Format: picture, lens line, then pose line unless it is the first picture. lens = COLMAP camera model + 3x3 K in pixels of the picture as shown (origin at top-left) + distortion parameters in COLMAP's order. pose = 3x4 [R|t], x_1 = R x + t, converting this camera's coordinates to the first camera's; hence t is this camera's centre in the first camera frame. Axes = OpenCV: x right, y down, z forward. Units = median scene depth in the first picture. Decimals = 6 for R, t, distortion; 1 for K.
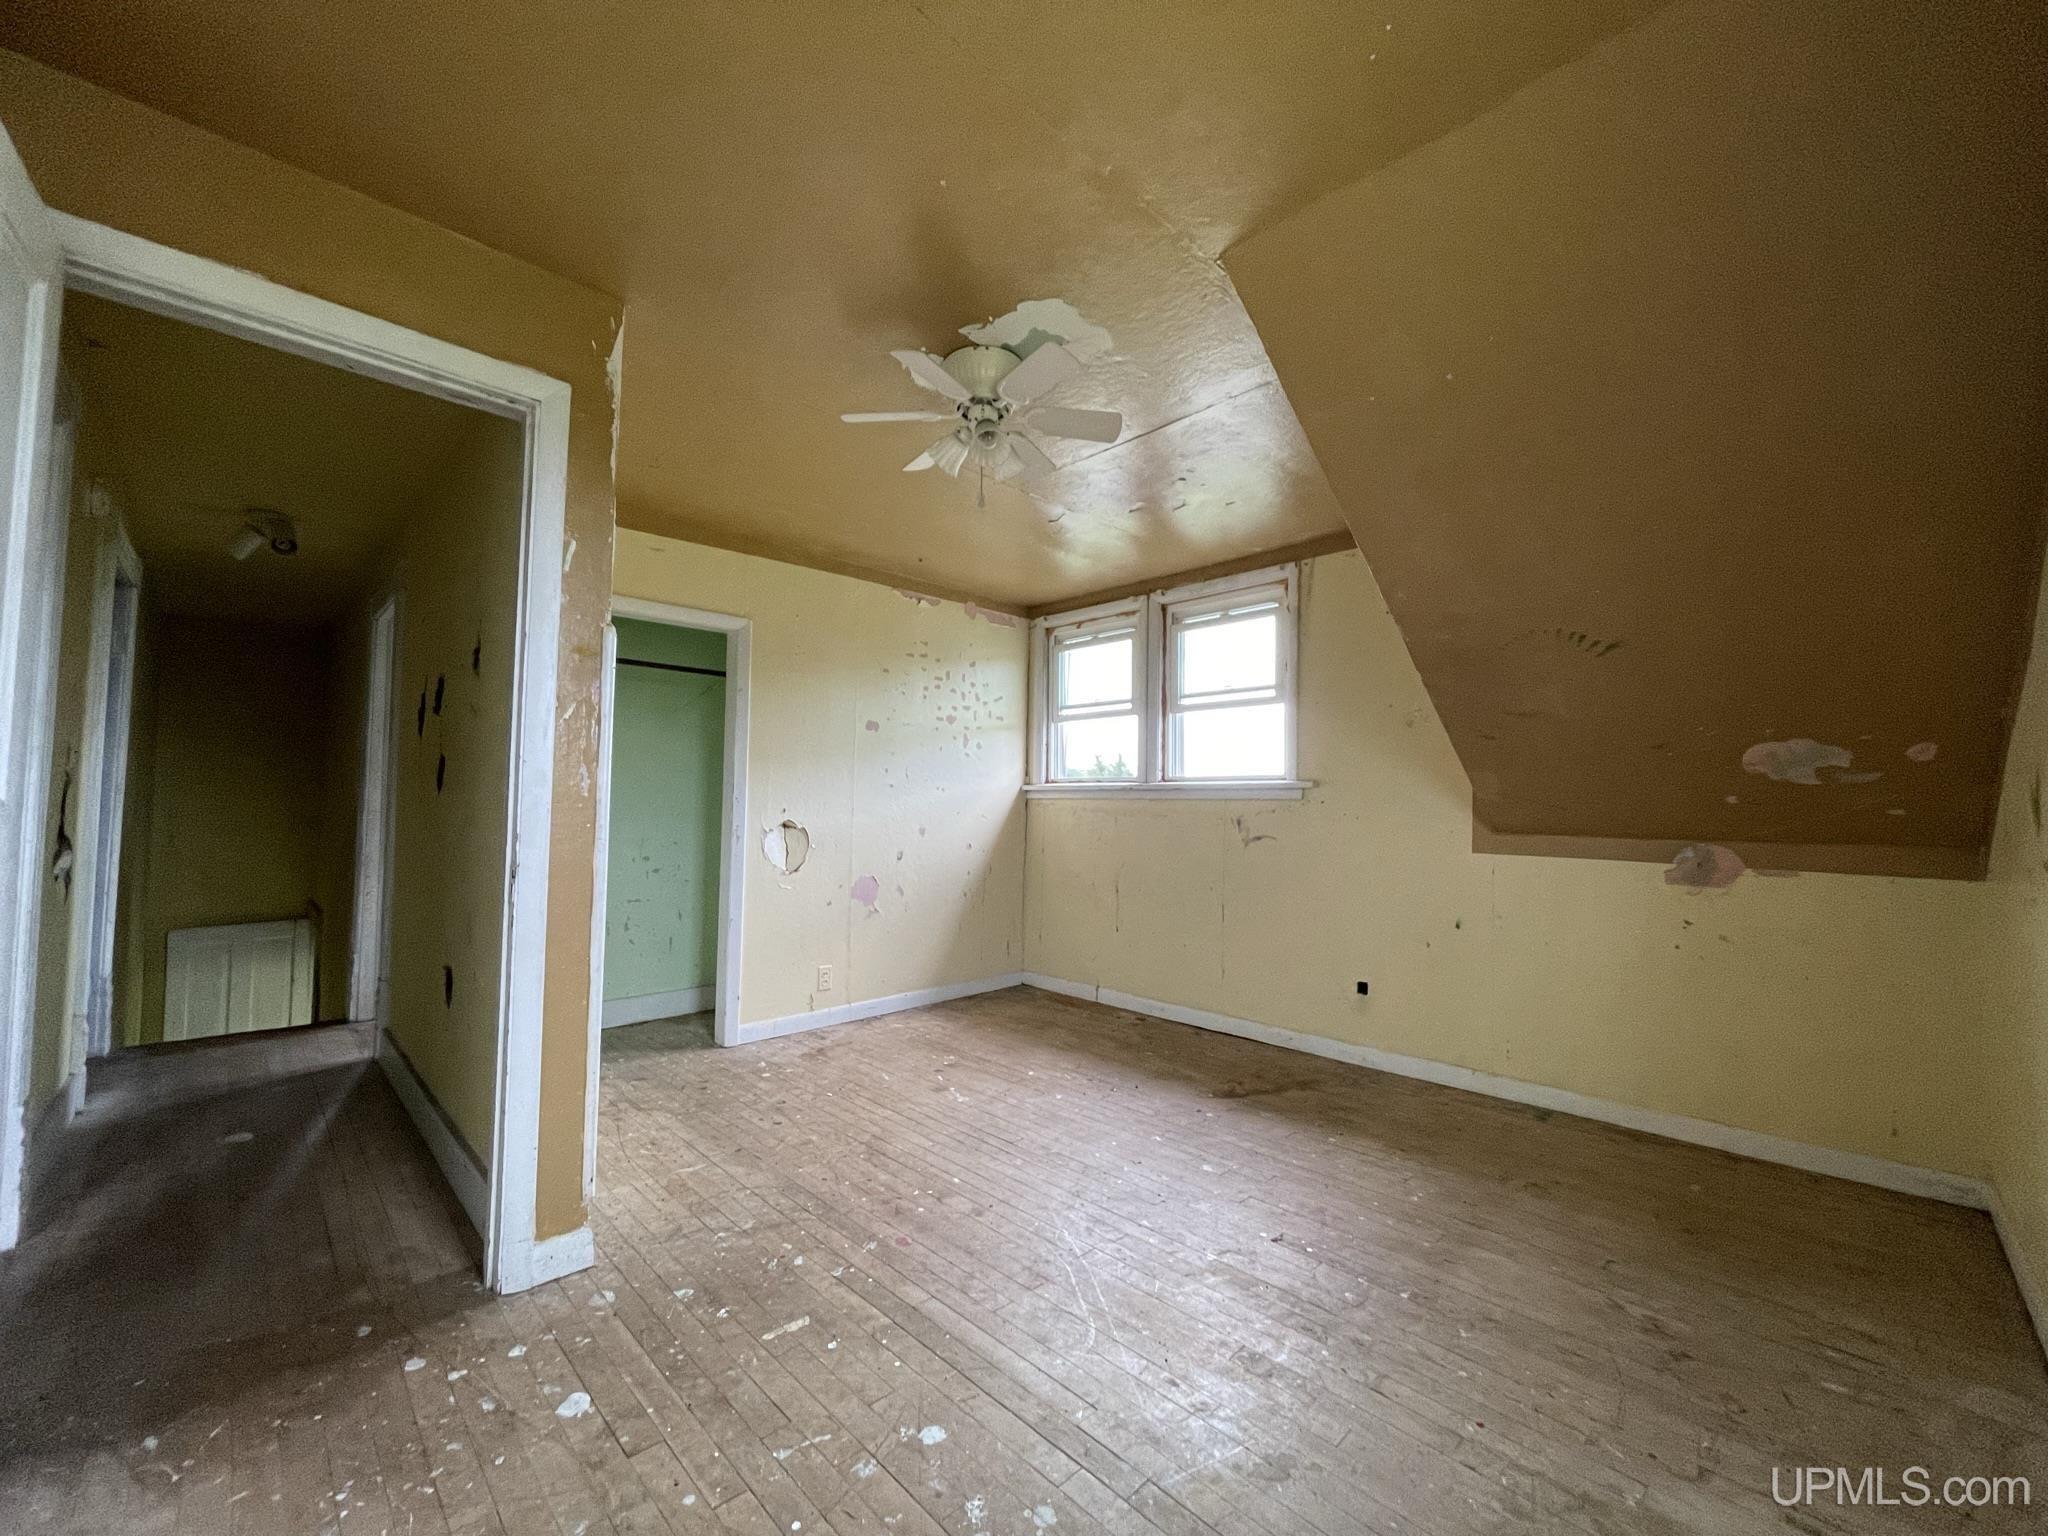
lens RADIAL K [[825.7, 0, 1020.1], [0, 825.7, 770.3], [0, 0, 1]] dist [-0.012646, 0.005645]
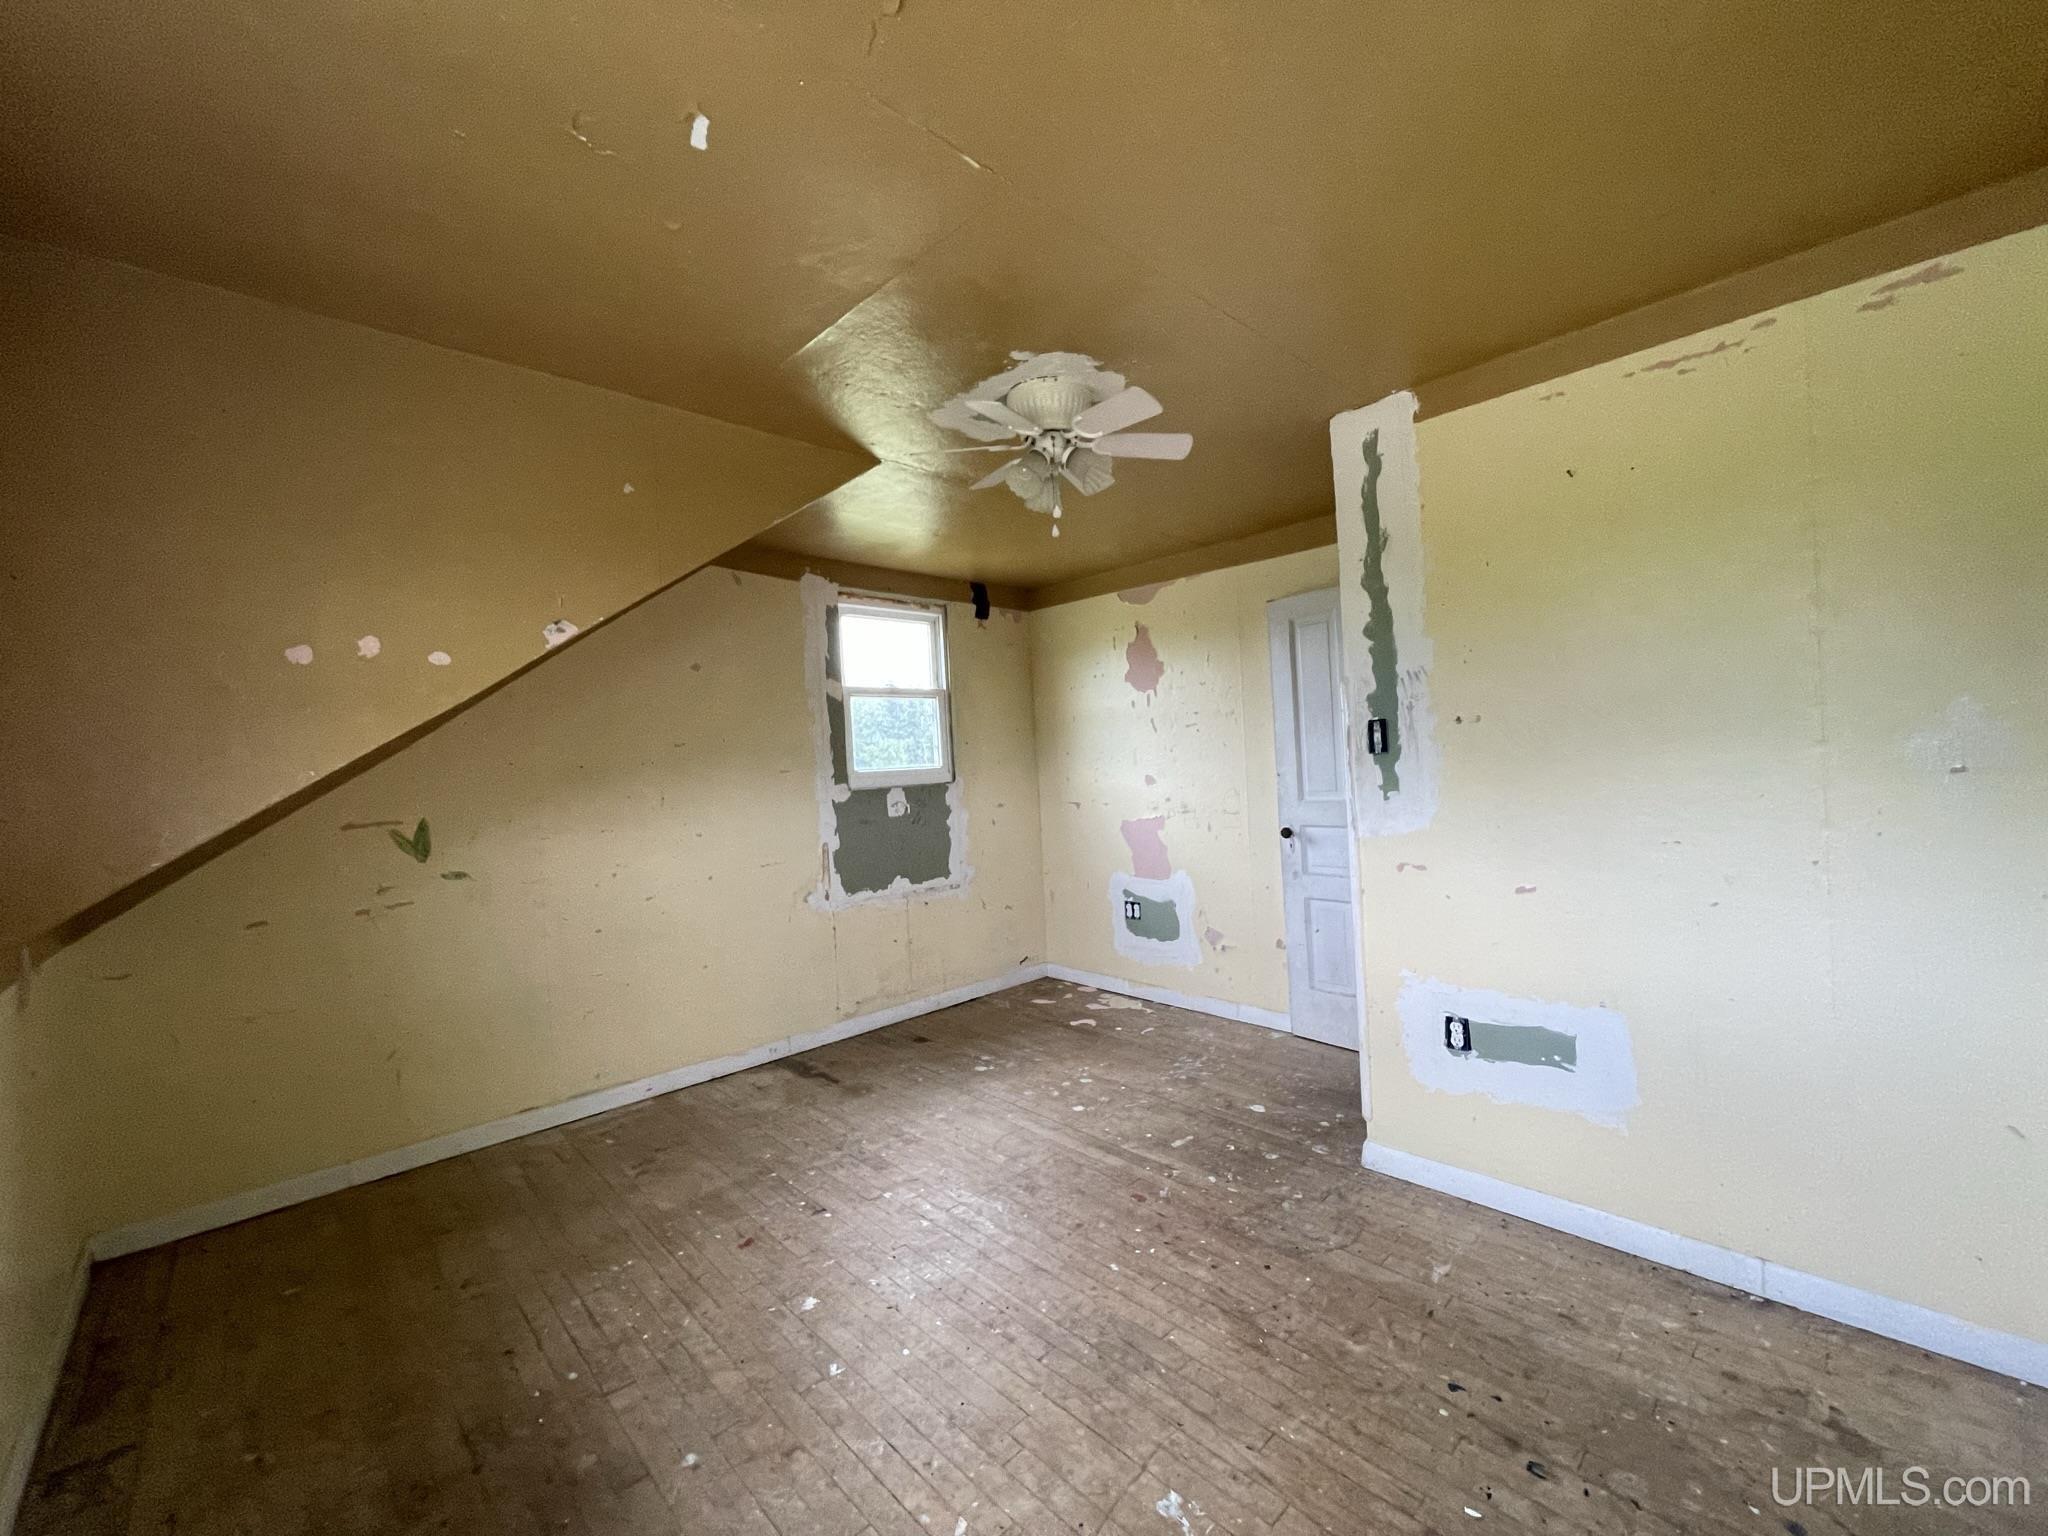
lens RADIAL K [[825.7, 0, 1020.1], [0, 825.7, 770.3], [0, 0, 1]] dist [-0.012646, 0.005645]
pose [[-0.999339, 0.033605, 0.013830, -0.008127], [0.033023, 0.998639, -0.040359, 0.001444], [-0.015168, -0.039875, -0.999090, 2.170349]]
